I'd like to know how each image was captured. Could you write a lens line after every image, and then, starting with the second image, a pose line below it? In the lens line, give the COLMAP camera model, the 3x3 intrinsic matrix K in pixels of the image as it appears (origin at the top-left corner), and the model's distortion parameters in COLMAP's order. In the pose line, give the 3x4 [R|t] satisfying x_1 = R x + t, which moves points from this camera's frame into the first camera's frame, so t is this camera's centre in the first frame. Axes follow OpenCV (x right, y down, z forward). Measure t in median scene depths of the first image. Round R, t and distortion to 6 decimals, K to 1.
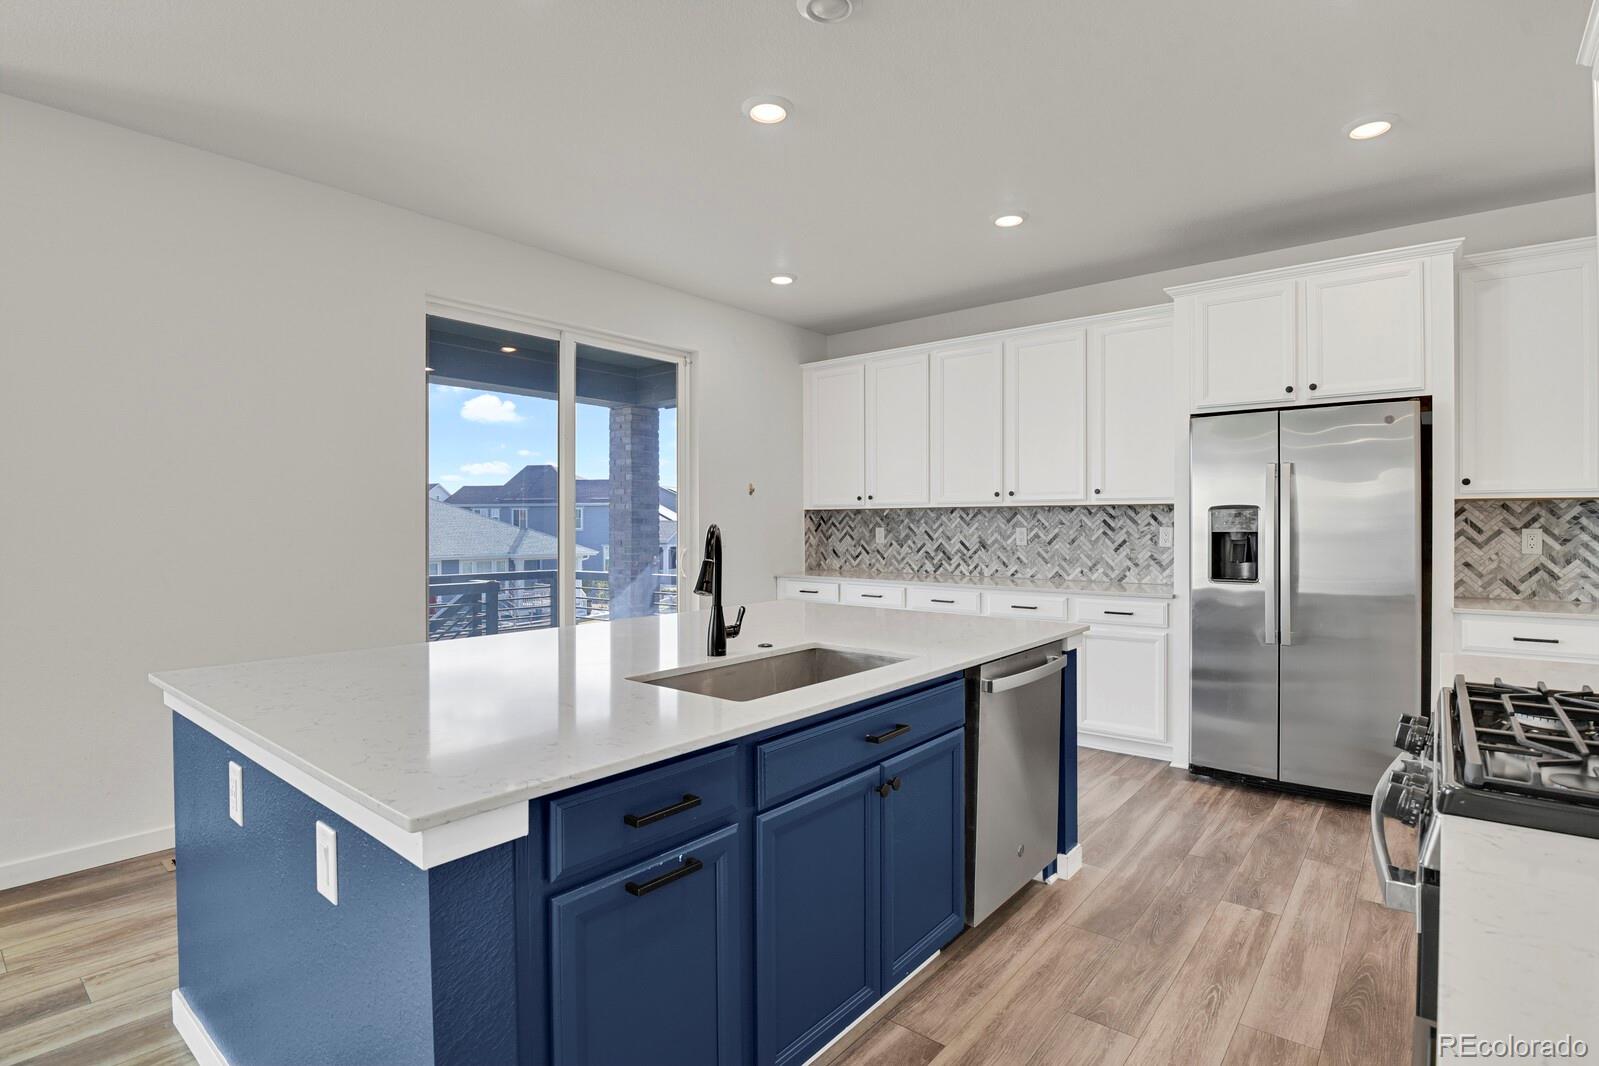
lens RADIAL K [[783.7, 0, 796.1], [0, 783.7, 524.7], [0, 0, 1]] dist [-0.022288, -0.005560]
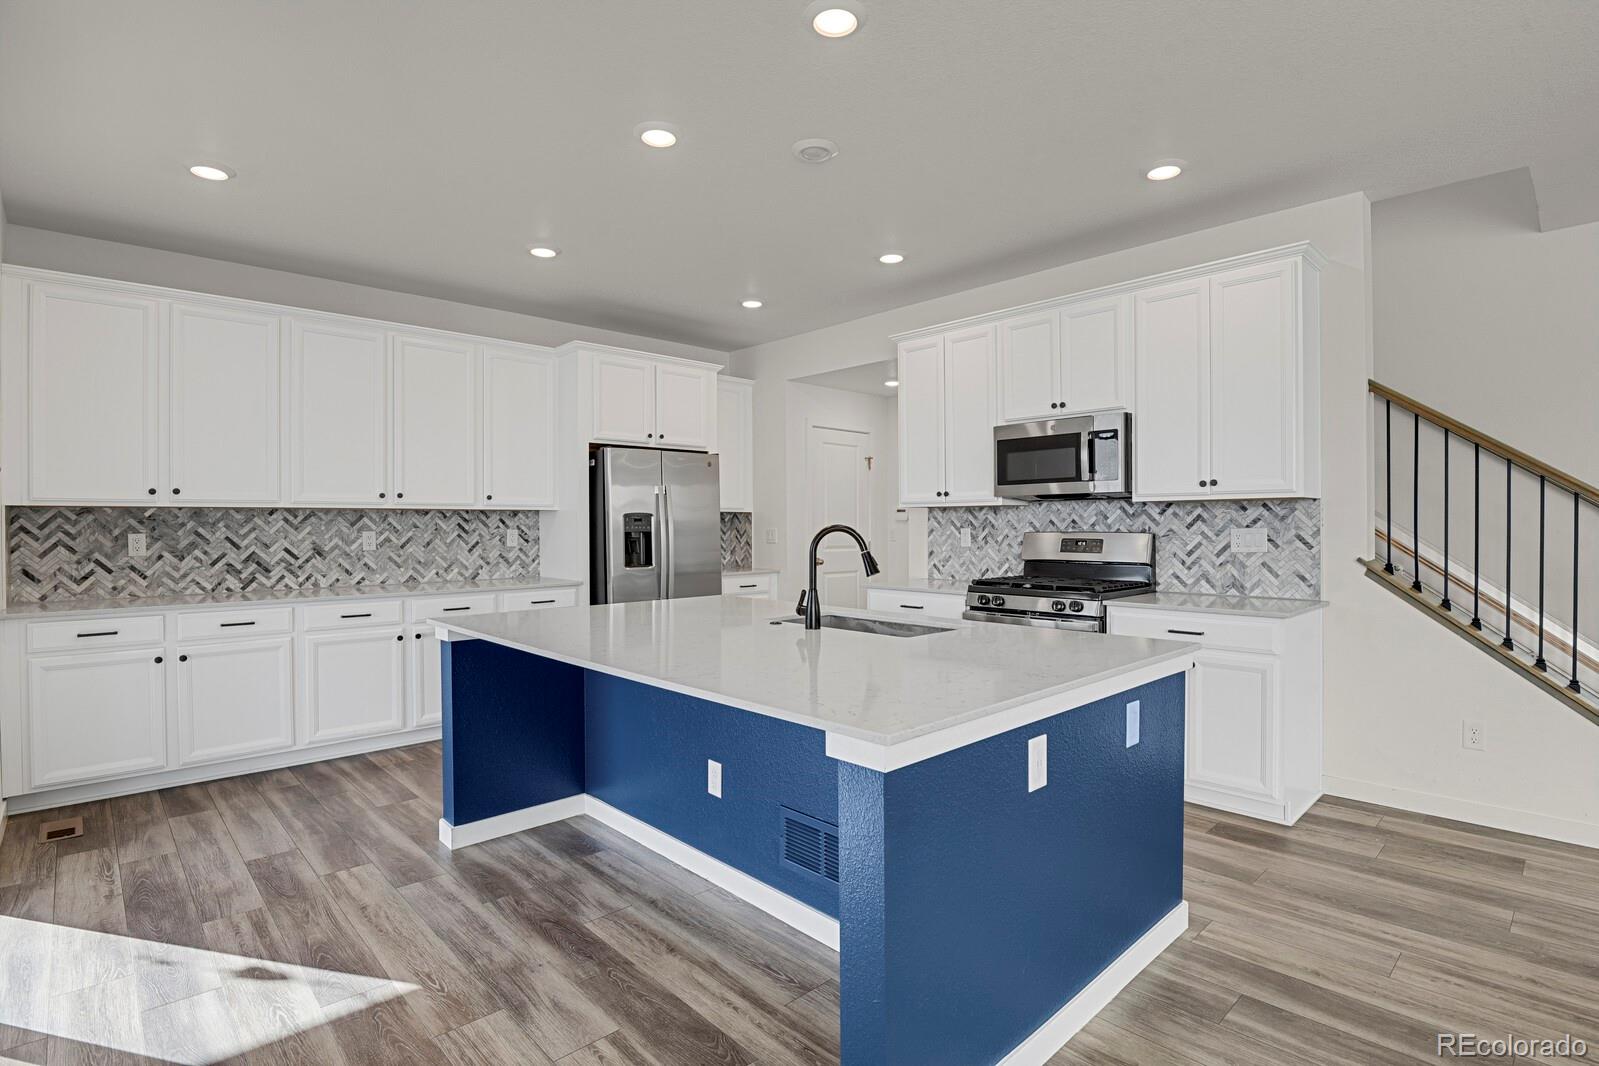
lens RADIAL K [[783.7, 0, 798.2], [0, 783.7, 529.7], [0, 0, 1]] dist [-0.022288, -0.005560]
pose [[0.112875, -0.005972, 0.993591, -0.560368], [0.004904, 0.999973, 0.005453, -0.000908], [-0.993597, 0.004257, 0.112901, 0.373176]]
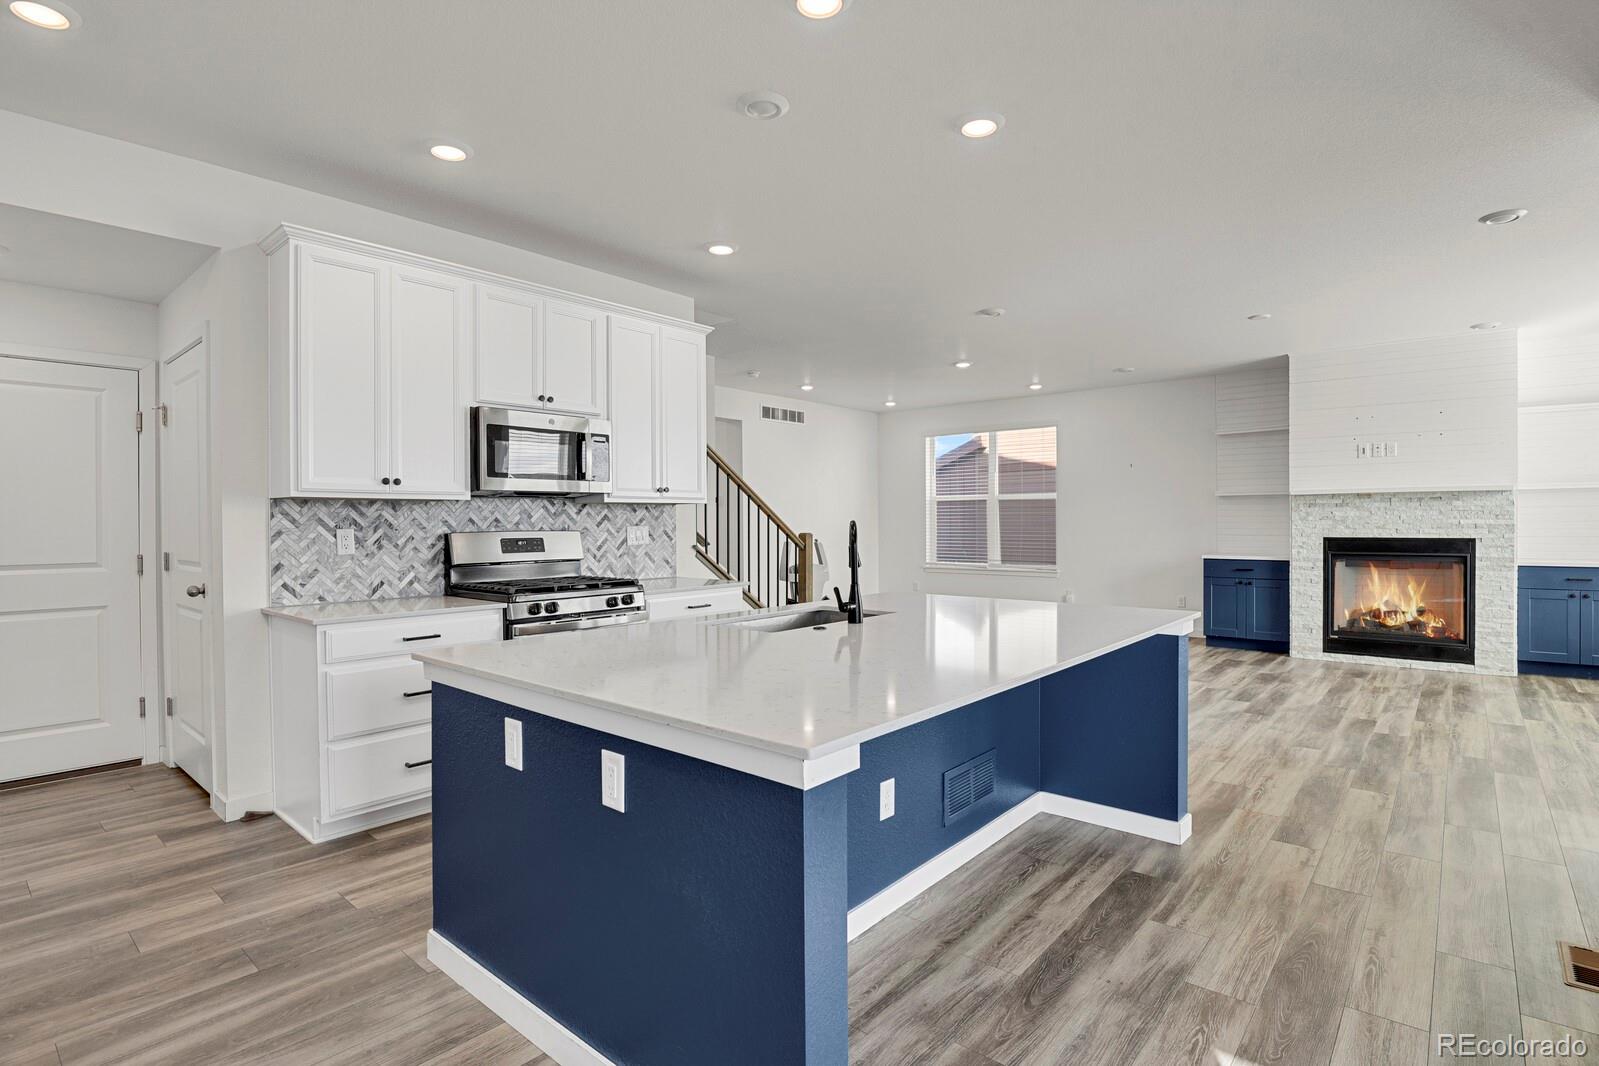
lens RADIAL K [[783.7, 0, 818.5], [0, 783.7, 527.9], [0, 0, 1]] dist [-0.022288, -0.005560]
pose [[-0.999939, 0.006074, -0.009234, -0.007075], [0.005990, 0.999941, 0.009083, -0.001127], [0.009288, 0.009027, -0.999916, 0.956711]]
